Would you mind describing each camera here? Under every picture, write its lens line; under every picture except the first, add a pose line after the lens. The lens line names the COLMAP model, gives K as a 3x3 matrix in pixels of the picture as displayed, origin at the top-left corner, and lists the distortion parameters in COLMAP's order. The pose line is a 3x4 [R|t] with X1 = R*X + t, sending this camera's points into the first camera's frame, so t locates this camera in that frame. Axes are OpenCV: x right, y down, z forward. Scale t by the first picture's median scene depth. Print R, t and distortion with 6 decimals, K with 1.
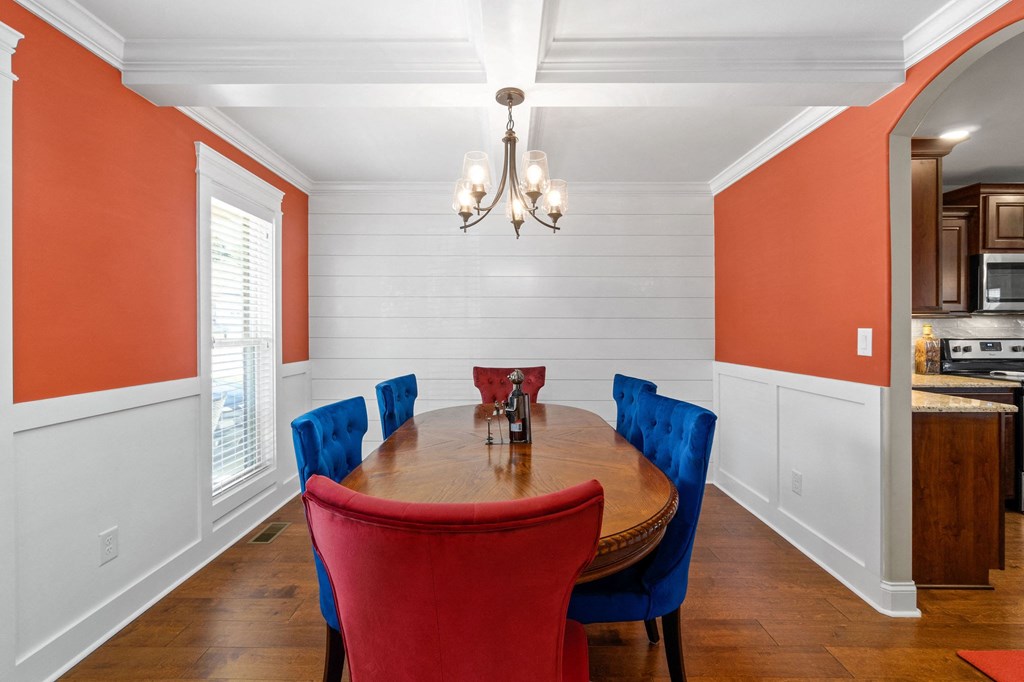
lens RADIAL K [[445.3, 0, 508.1], [0, 445.3, 334.6], [0, 0, 1]] dist [0.003489, 0.000363]
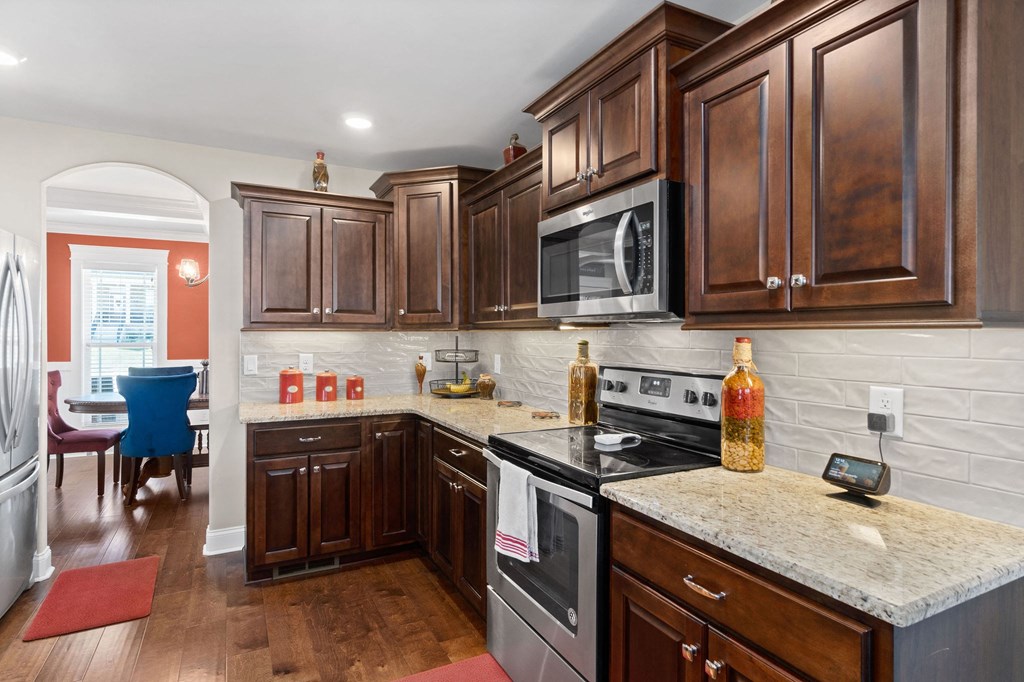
lens RADIAL K [[547.8, 0, 505.2], [0, 547.8, 335.0], [0, 0, 1]] dist [-0.001936, -0.000879]
pose [[0.458461, 0.005084, -0.888700, 1.543485], [-0.014748, 0.999889, -0.001888, -0.026613], [0.888592, 0.013972, 0.458486, 0.573344]]
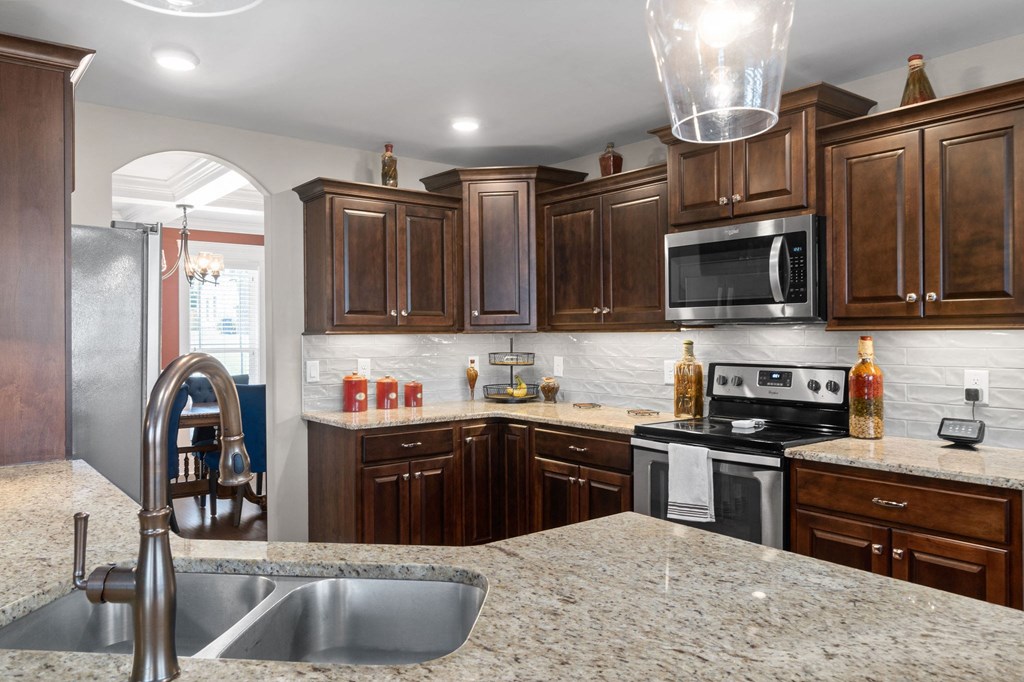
lens RADIAL K [[737.9, 0, 512.3], [0, 737.9, 335.4], [0, 0, 1]] dist [0.000661, -0.002491]
pose [[0.624080, -0.000822, -0.781360, 1.618187], [-0.005258, 0.999972, -0.005251, -0.022923], [0.781342, 0.007386, 0.624059, 0.130942]]
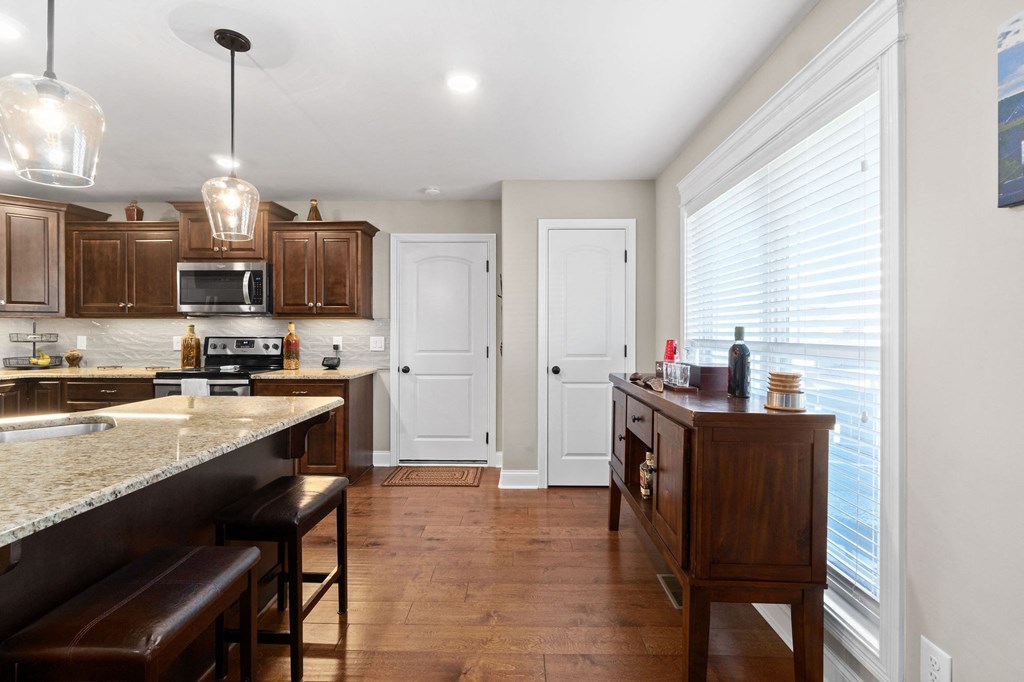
lens RADIAL K [[446.8, 0, 508.9], [0, 446.8, 332.1], [0, 0, 1]] dist [-0.008027, 0.001144]
pose [[0.999909, 0.004077, -0.012837, 1.763016], [-0.004232, 0.999918, -0.012072, 0.007228], [0.012787, 0.012125, 0.999845, -0.121610]]
